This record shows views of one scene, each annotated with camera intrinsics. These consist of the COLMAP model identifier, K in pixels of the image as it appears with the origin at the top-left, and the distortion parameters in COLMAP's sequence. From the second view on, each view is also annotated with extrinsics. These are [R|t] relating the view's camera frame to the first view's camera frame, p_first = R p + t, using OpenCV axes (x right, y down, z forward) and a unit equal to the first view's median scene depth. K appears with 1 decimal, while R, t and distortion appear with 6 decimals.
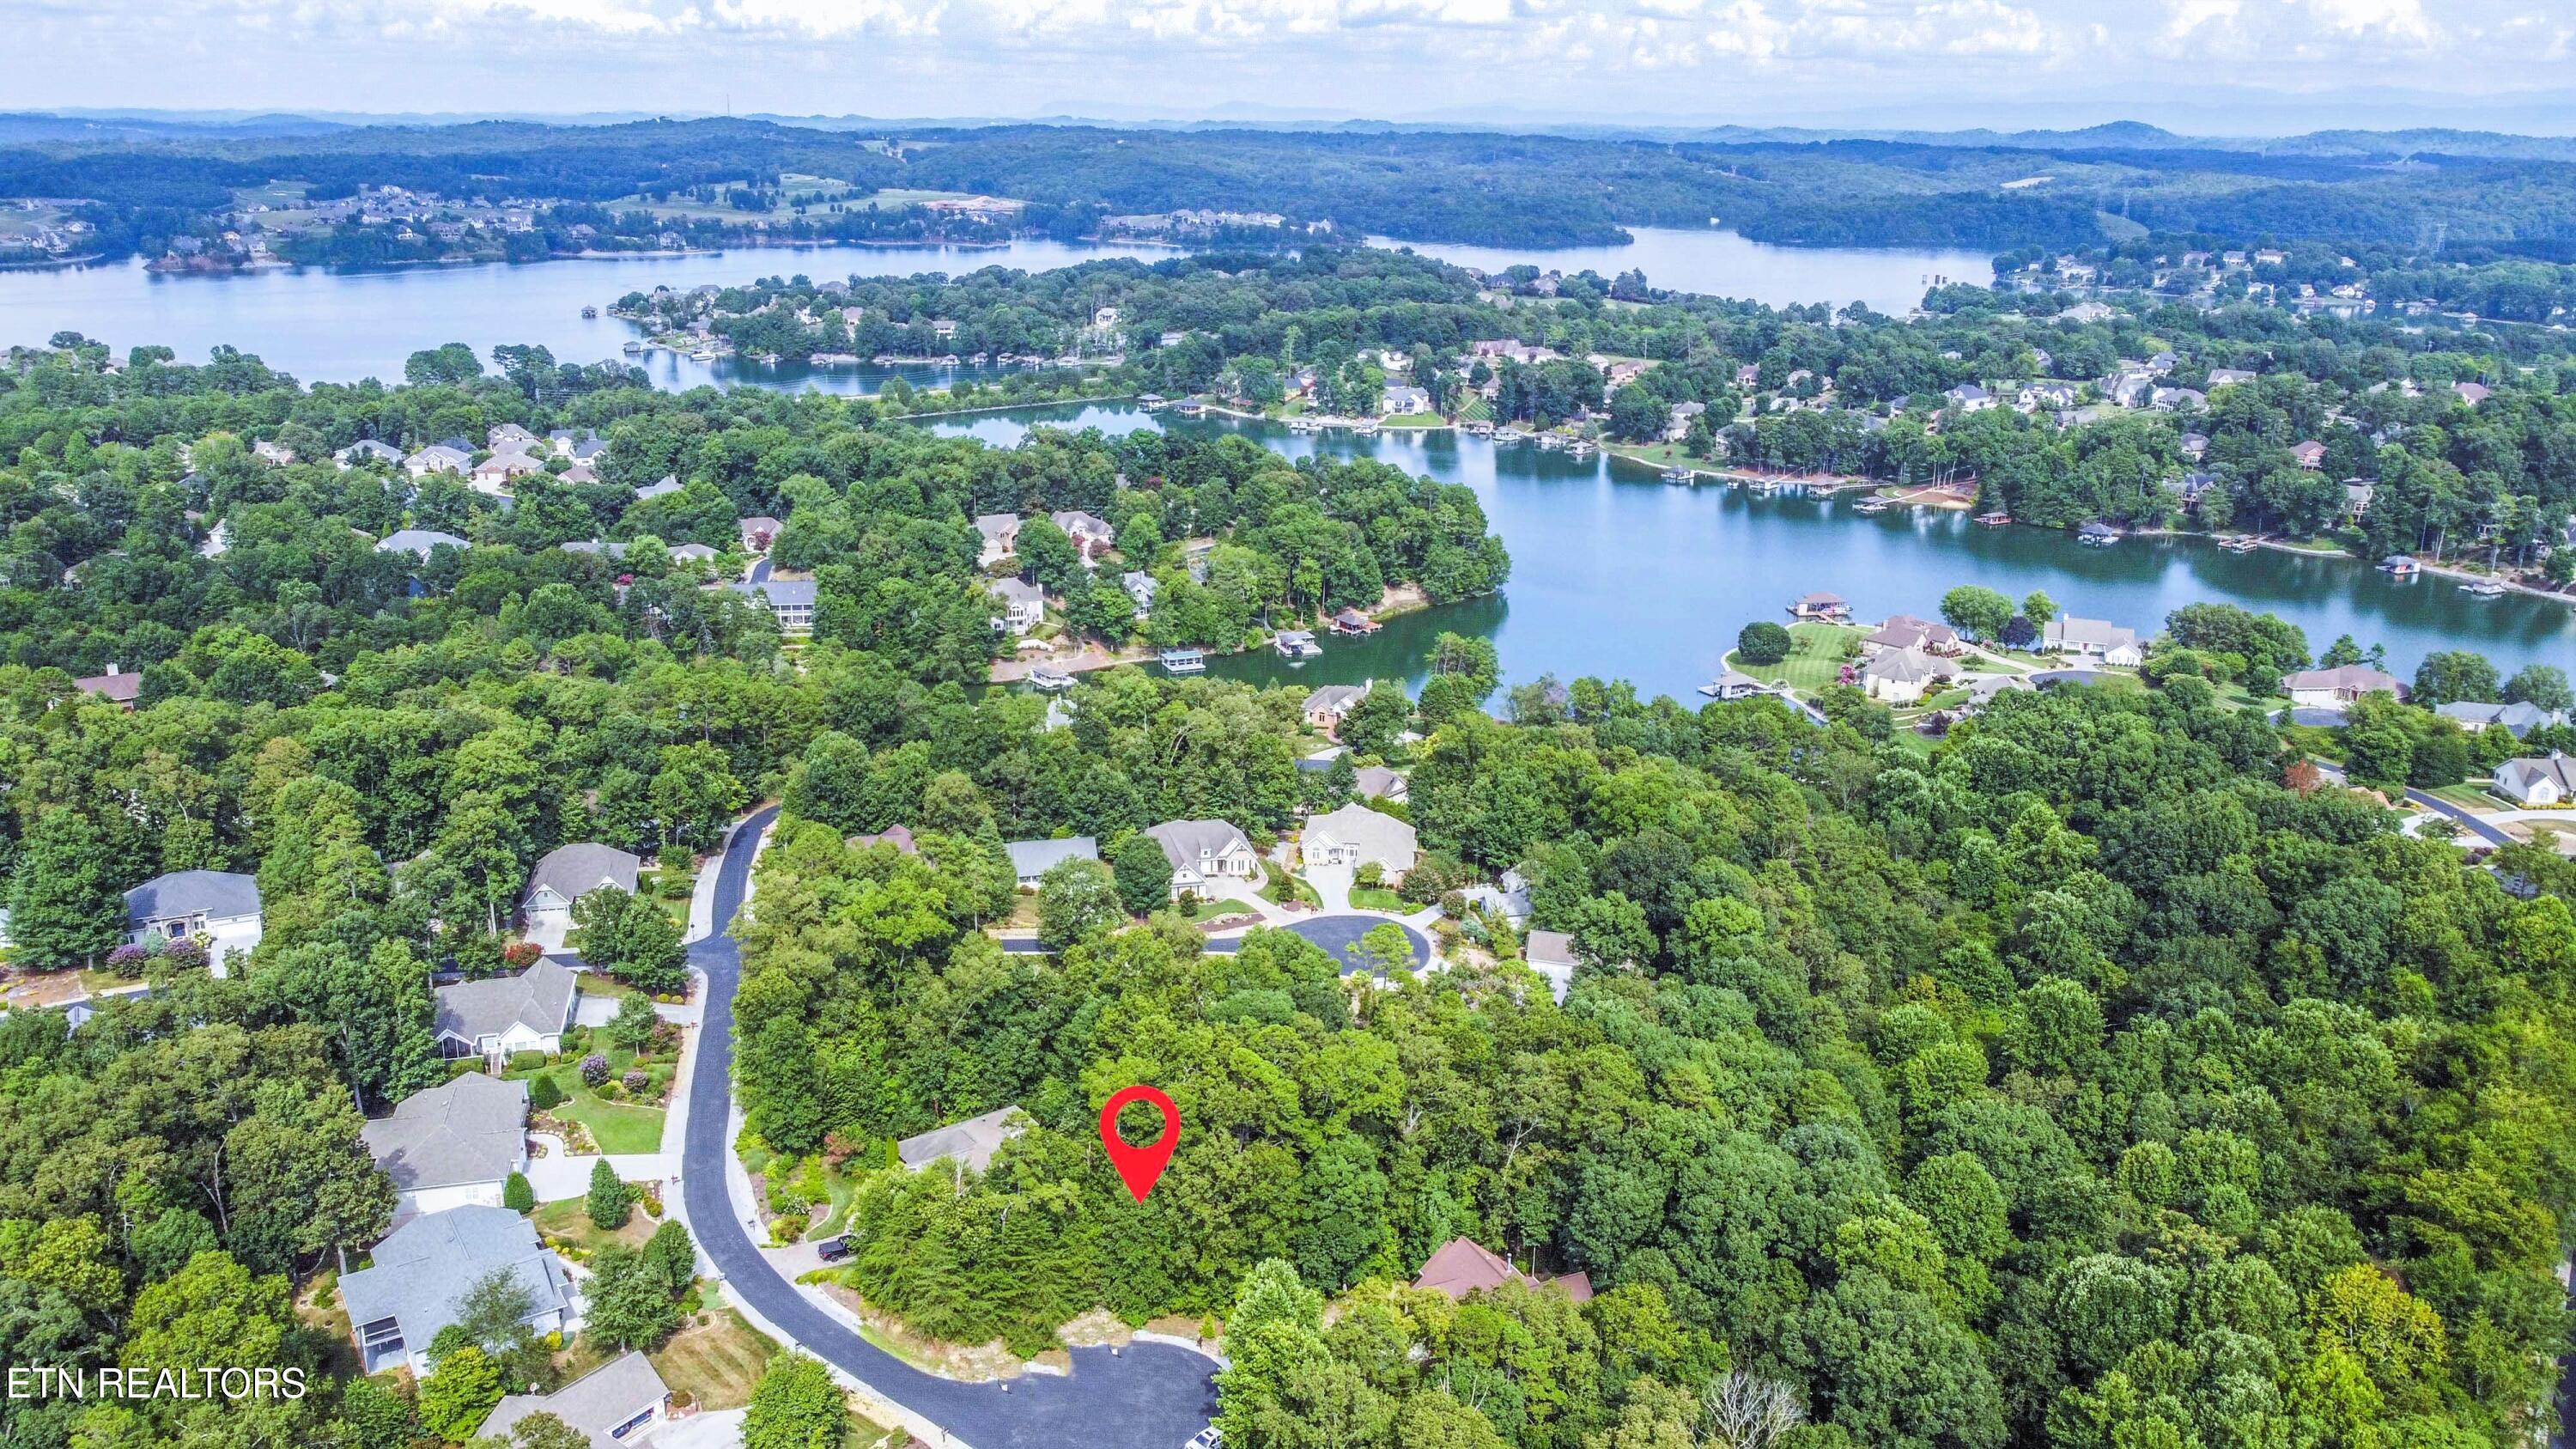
lens RADIAL K [[1938.0, 0, 1284.5], [0, 1938.0, 729.1], [0, 0, 1]] dist [0.005329, -0.001614]
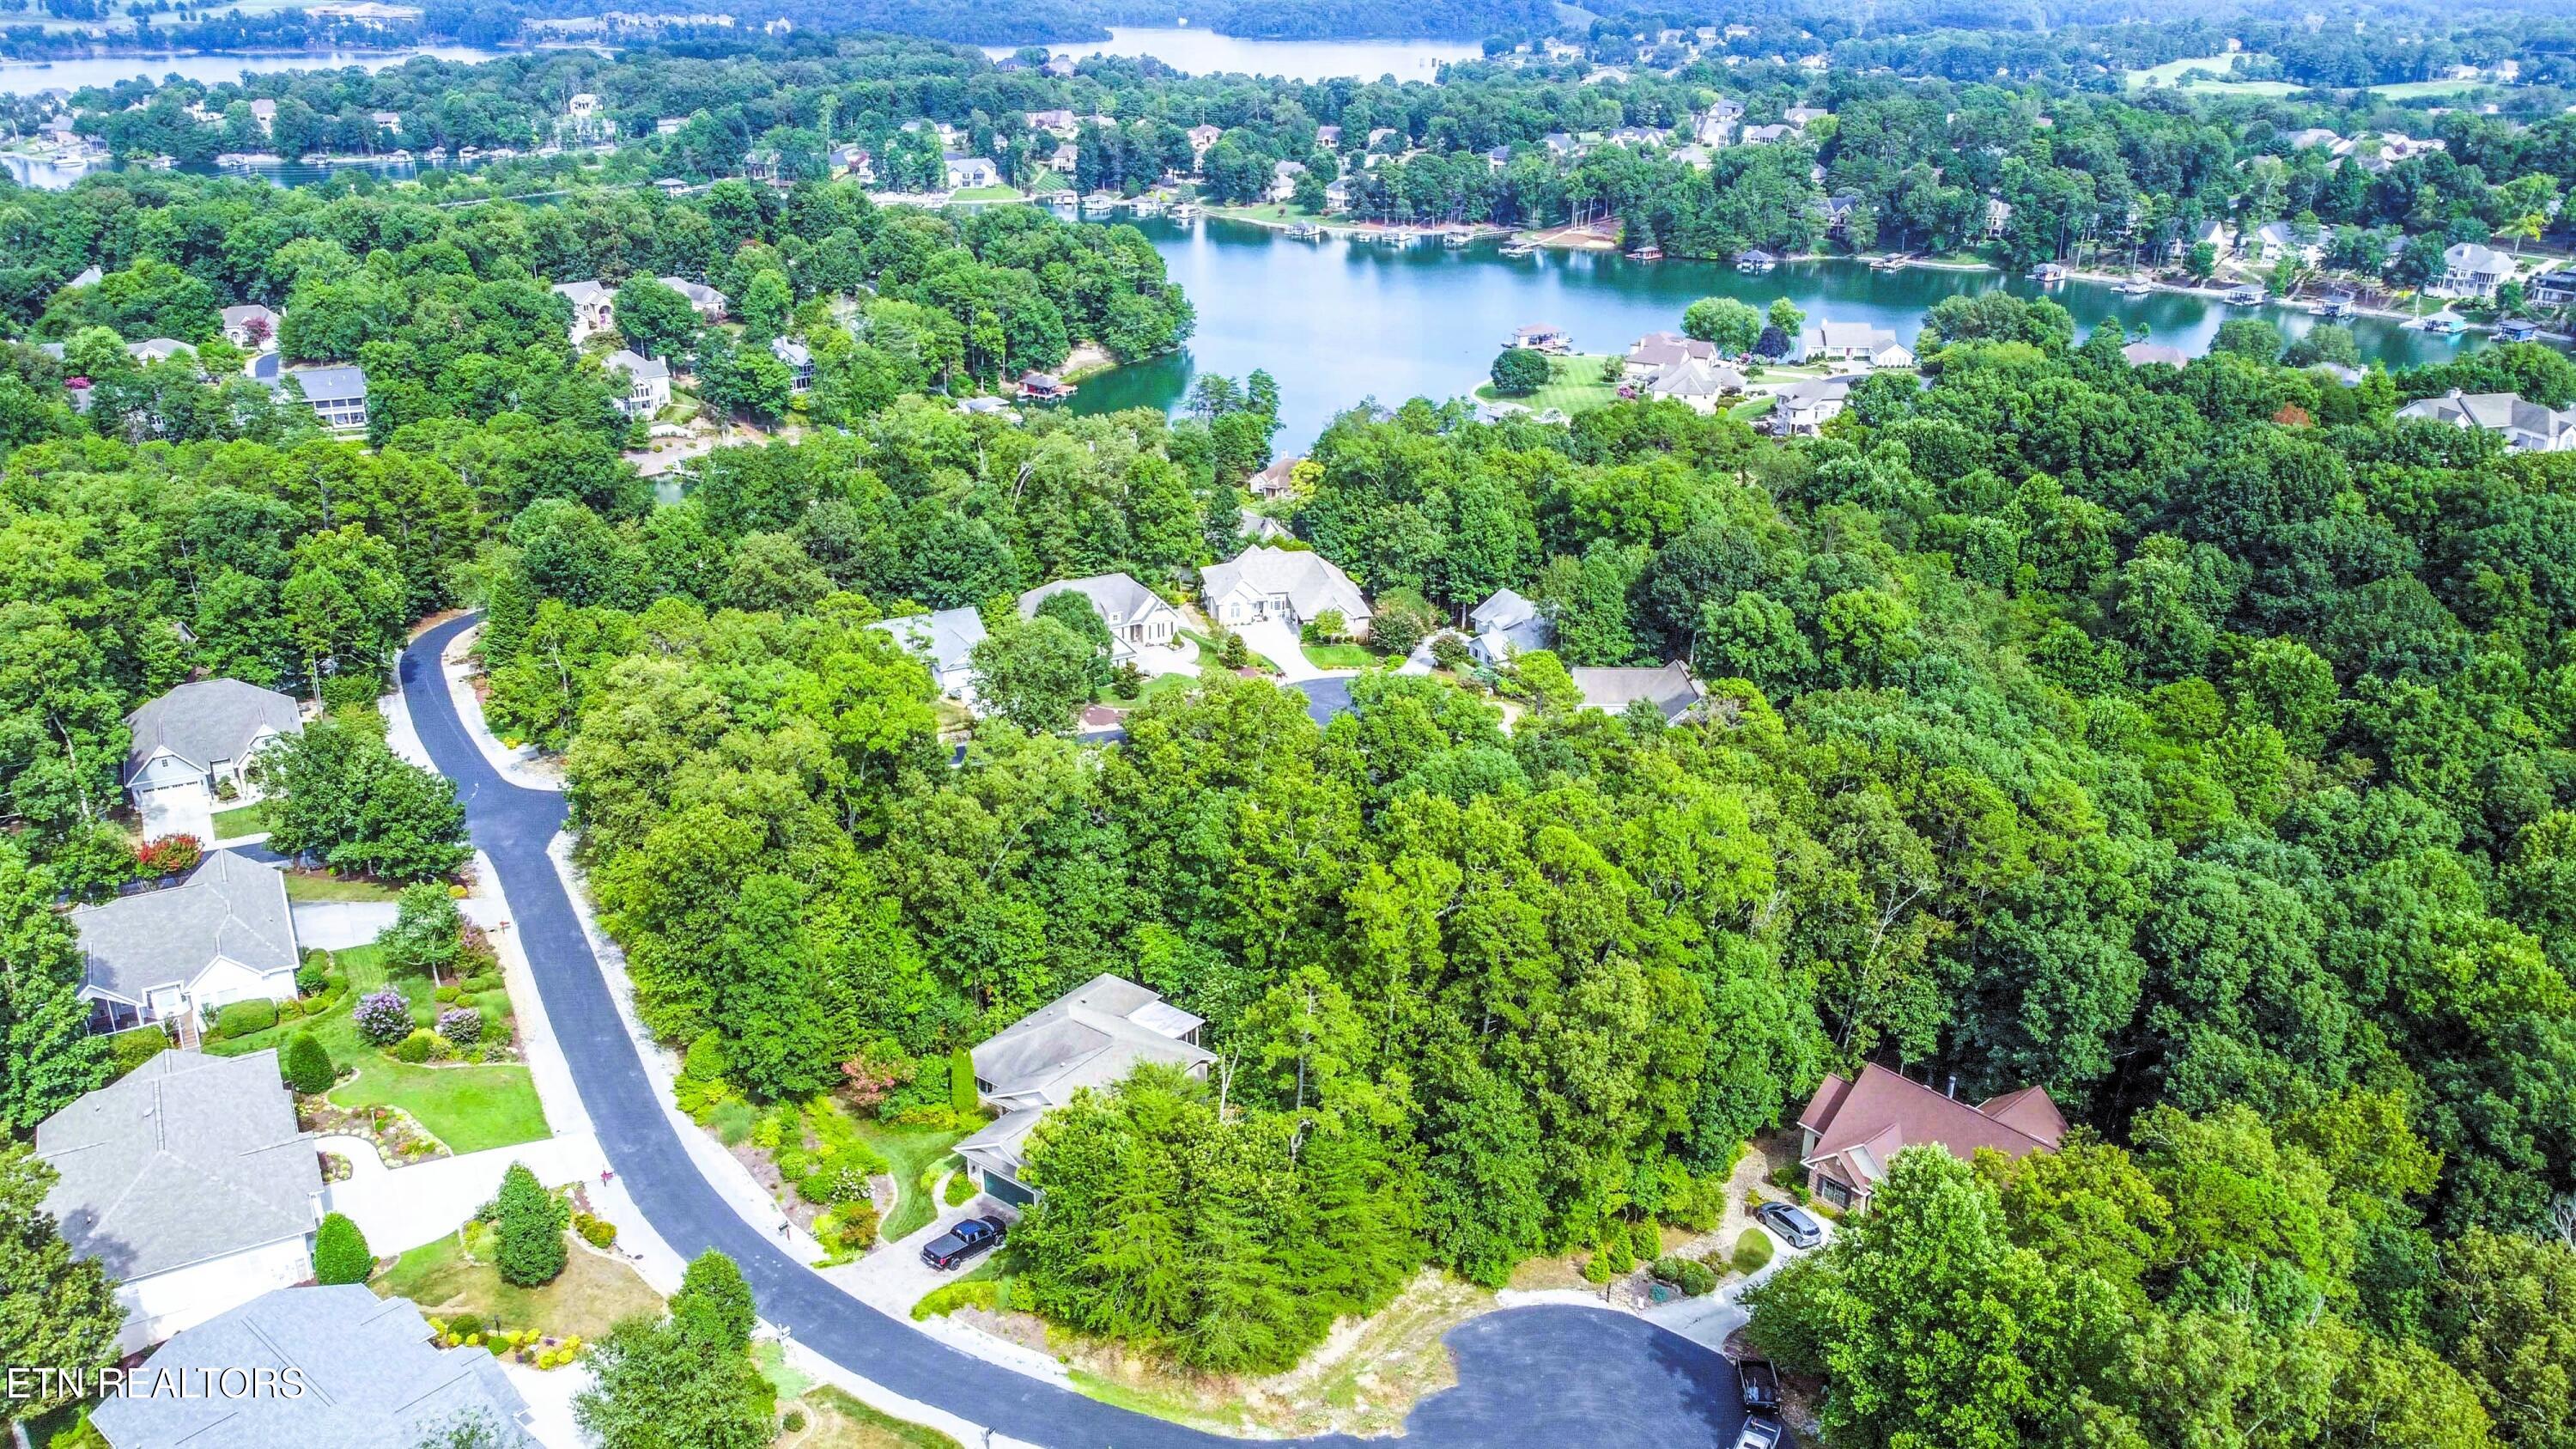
lens RADIAL K [[1938.0, 0, 1283.3], [0, 1938.0, 721.4], [0, 0, 1]] dist [0.005329, -0.001614]
pose [[0.960718, -0.108443, 0.255462, -0.095628], [0.088169, 0.992072, 0.089554, 0.023737], [-0.263148, -0.063512, 0.962663, 0.149717]]
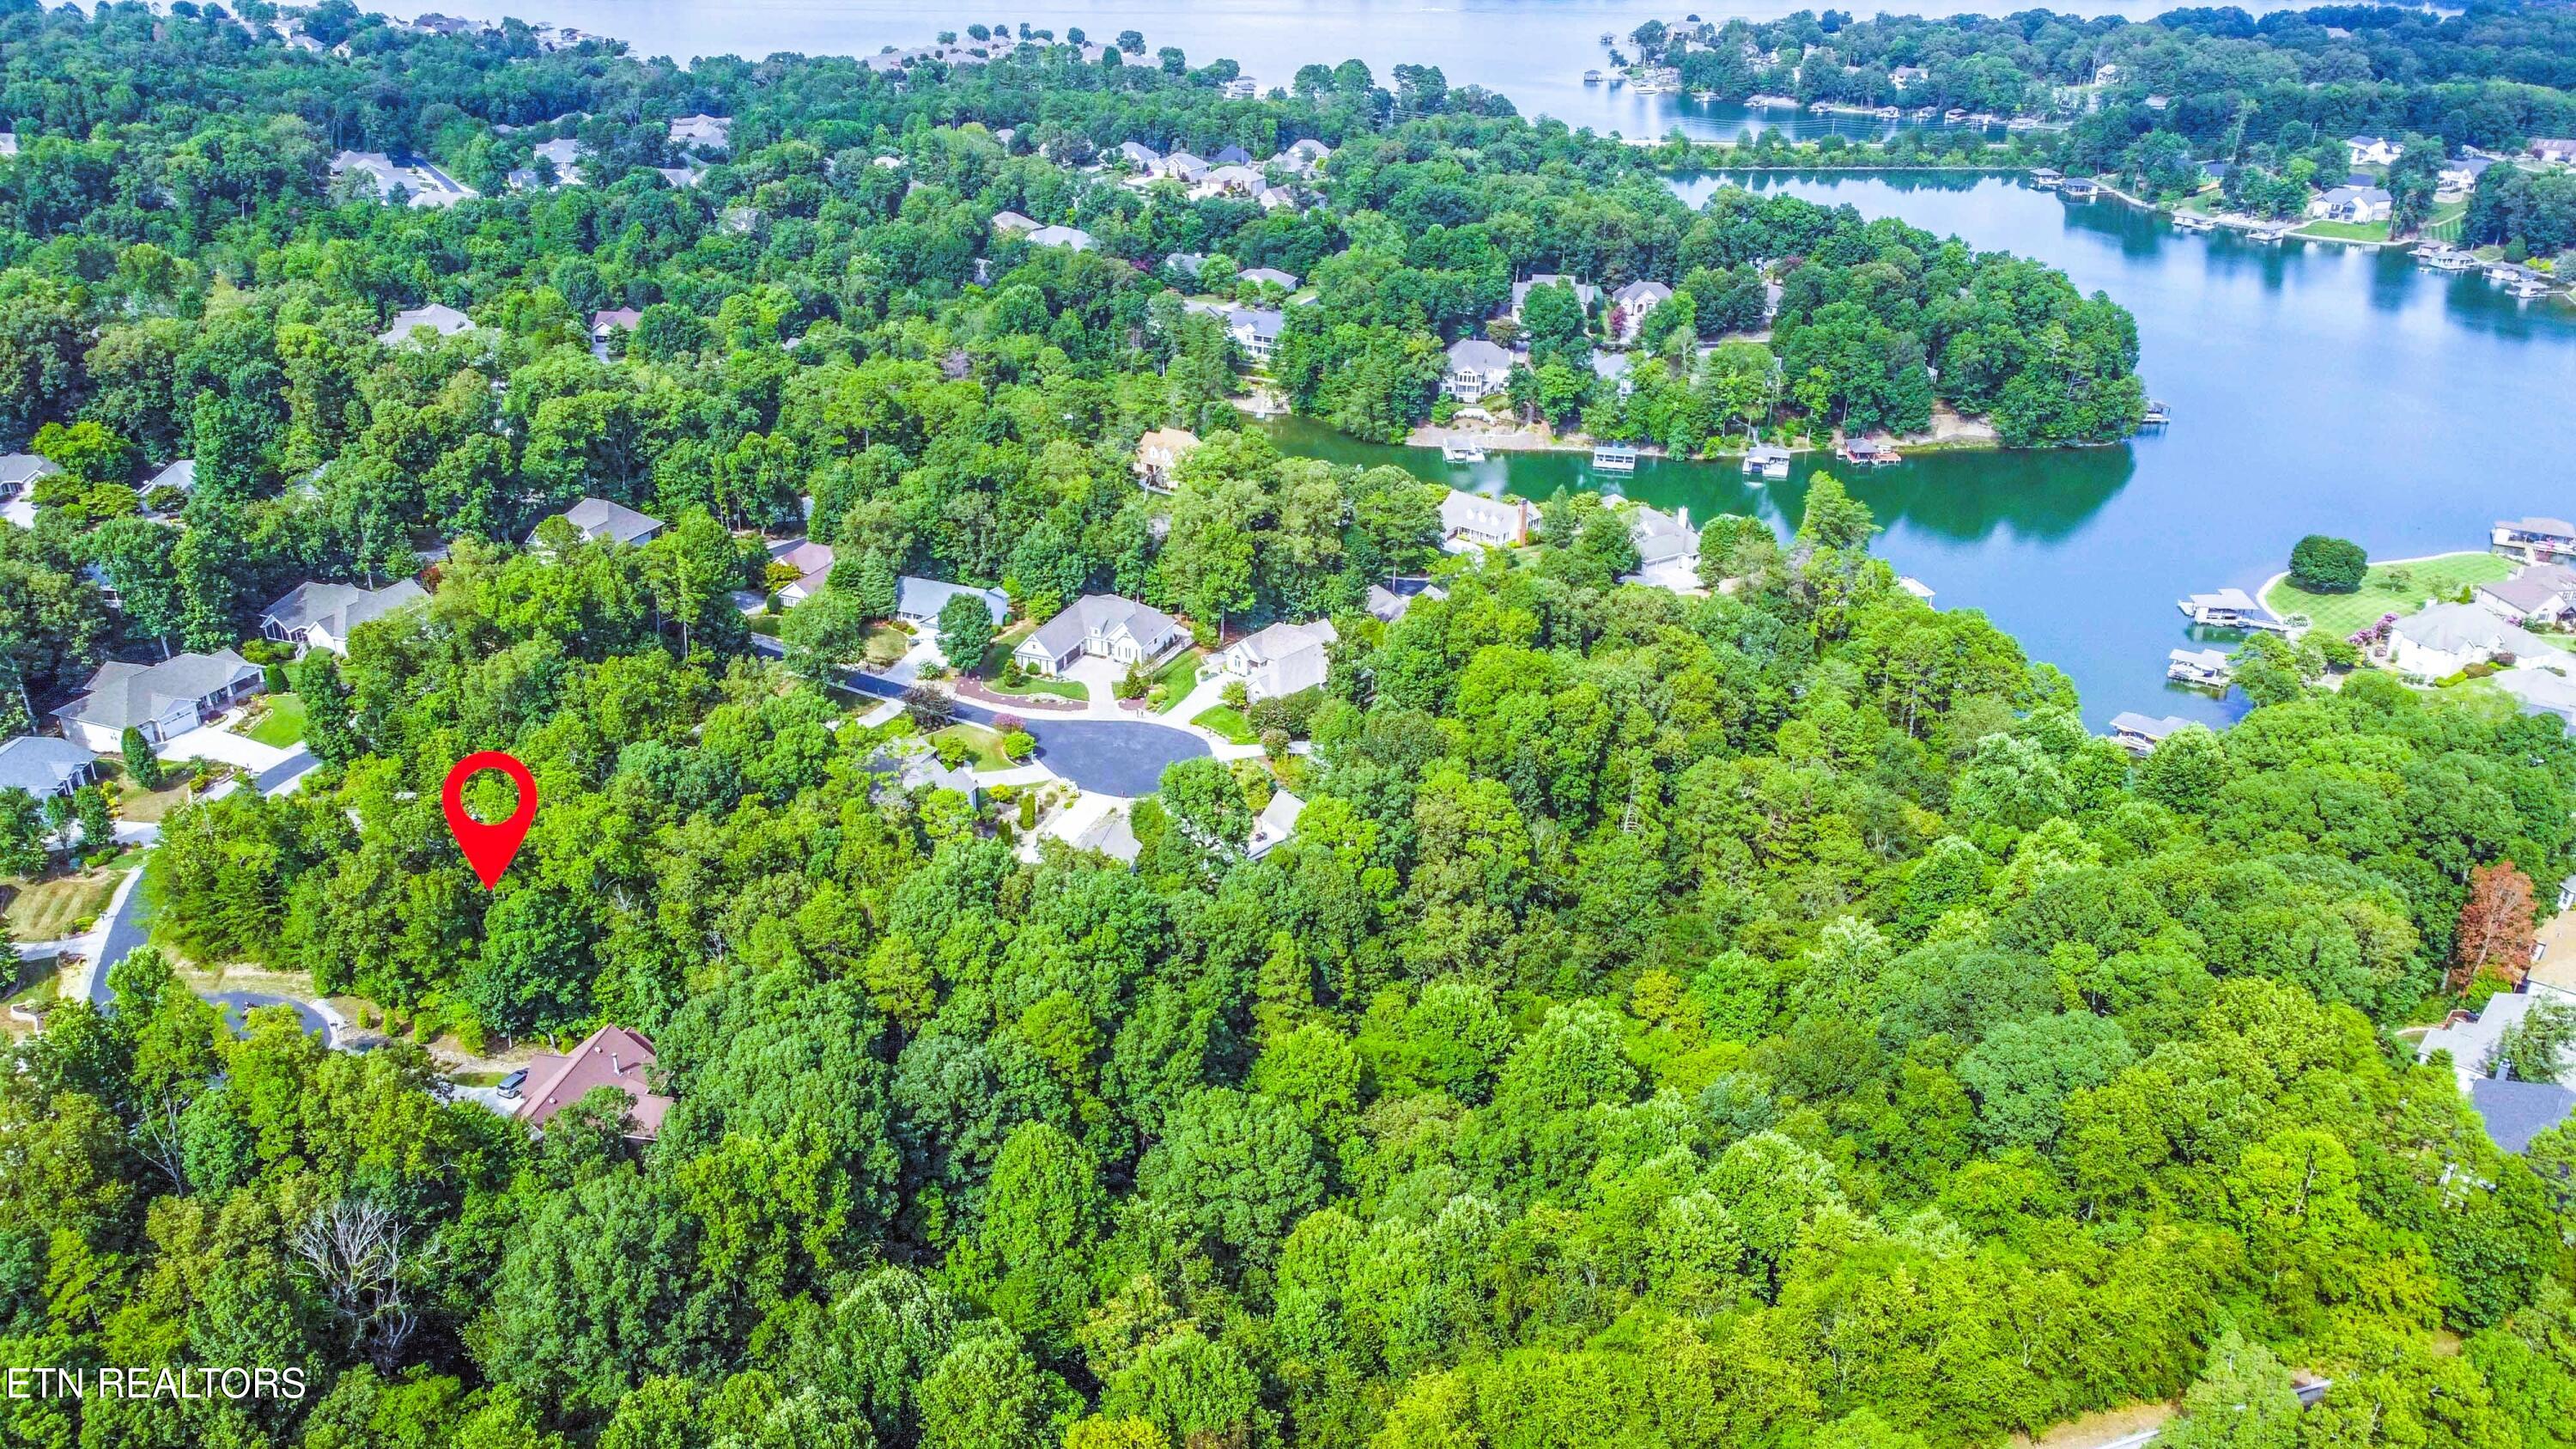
lens RADIAL K [[1938.0, 0, 1289.9], [0, 1938.0, 724.5], [0, 0, 1]] dist [0.005329, -0.001614]
pose [[0.815481, 0.241423, -0.526027, 0.309112], [-0.174526, 0.969117, 0.174220, -0.042415], [0.551843, -0.050268, 0.832432, 0.138343]]
